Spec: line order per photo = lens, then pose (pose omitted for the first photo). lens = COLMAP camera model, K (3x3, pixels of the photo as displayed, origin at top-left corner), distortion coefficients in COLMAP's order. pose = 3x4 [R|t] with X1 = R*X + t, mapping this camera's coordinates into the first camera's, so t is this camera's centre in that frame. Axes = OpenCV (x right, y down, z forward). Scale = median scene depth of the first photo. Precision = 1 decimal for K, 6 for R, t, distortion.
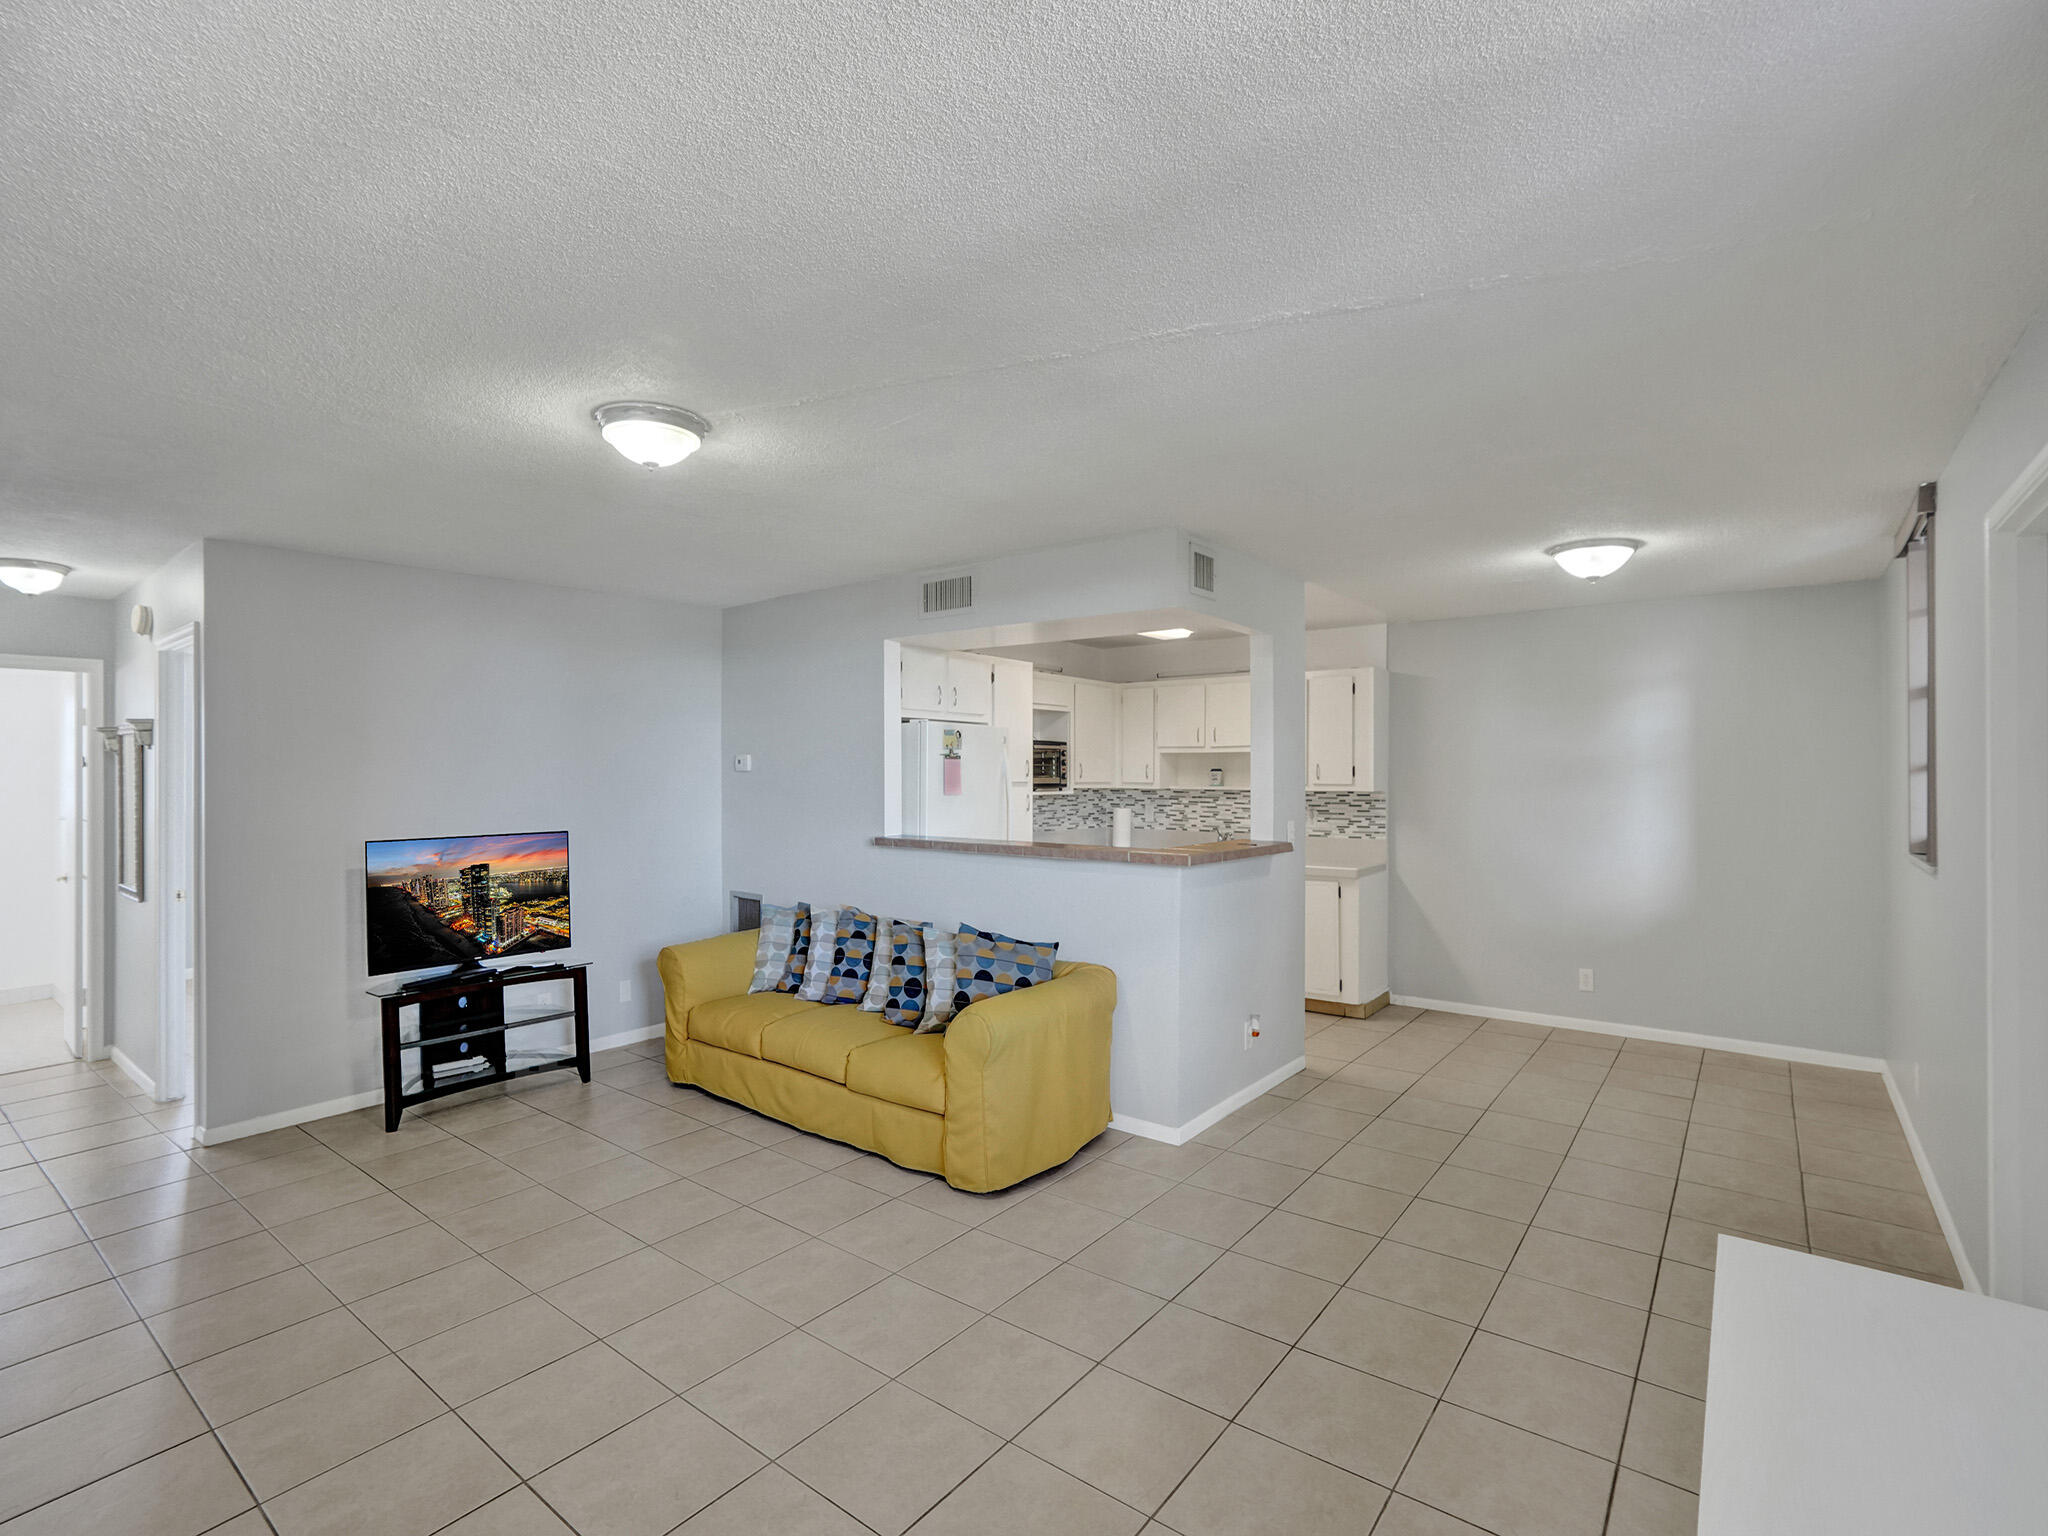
lens RADIAL K [[968.5, 0, 1047.6], [0, 968.5, 776.9], [0, 0, 1]] dist [-0.036697, 0.010771]
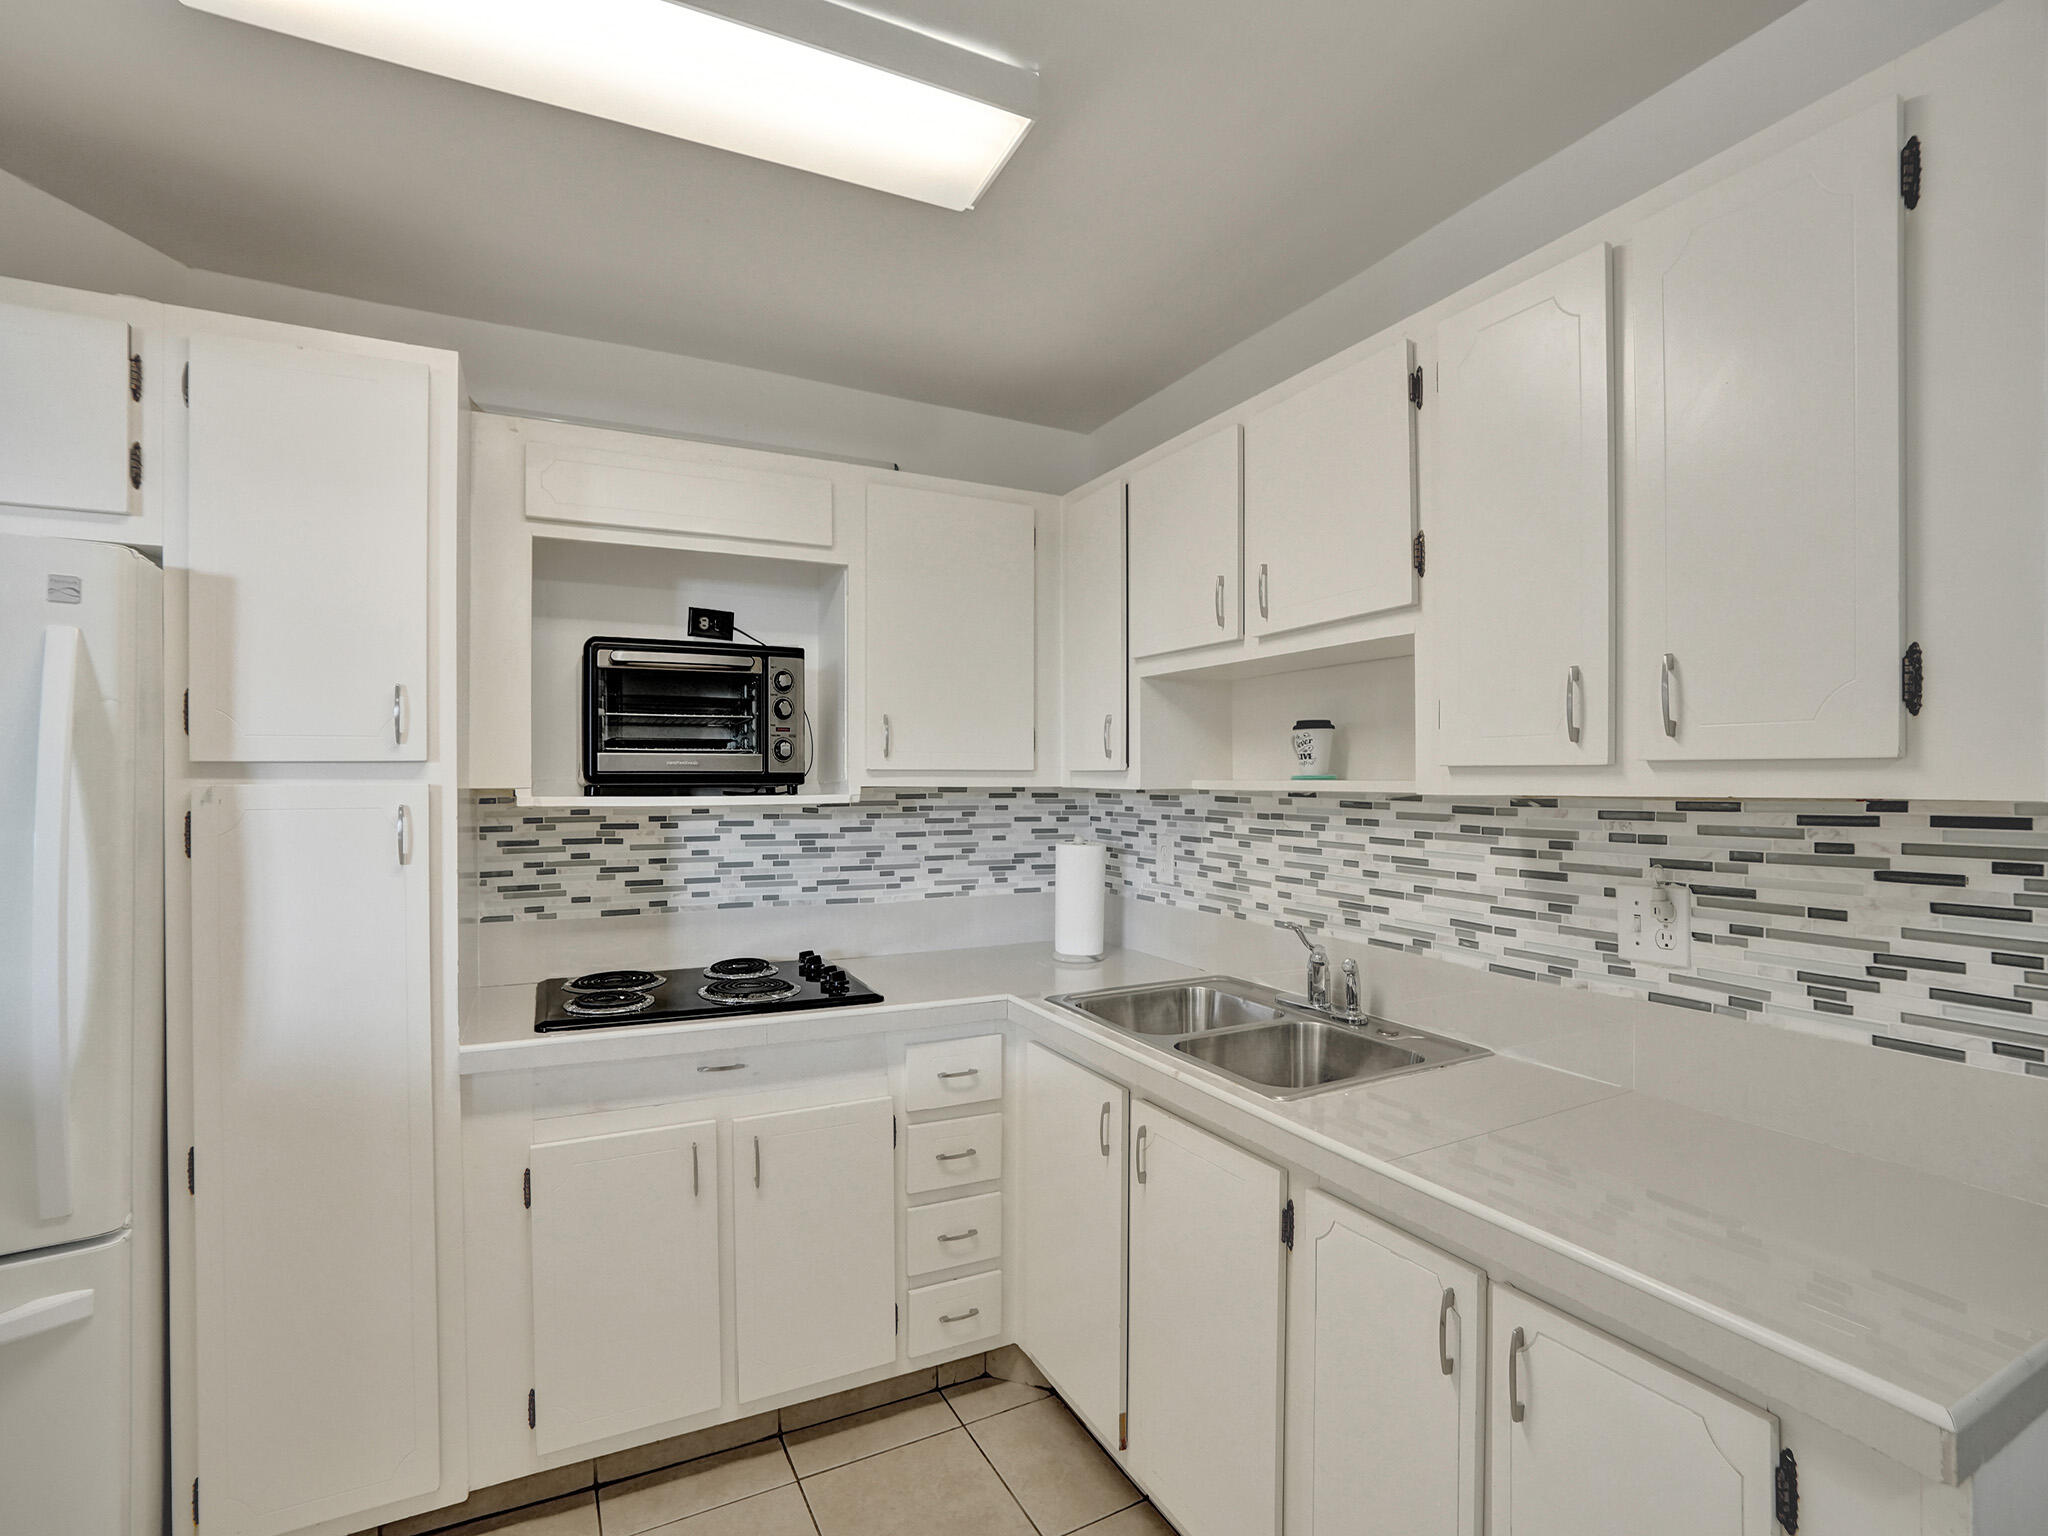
lens RADIAL K [[968.5, 0, 1026.6], [0, 968.5, 782.4], [0, 0, 1]] dist [-0.036697, 0.010771]
pose [[0.897980, -0.002706, -0.440028, 0.585662], [0.003324, 0.999994, 0.000636, 0.026014], [0.440024, -0.002034, 0.897984, 1.821679]]
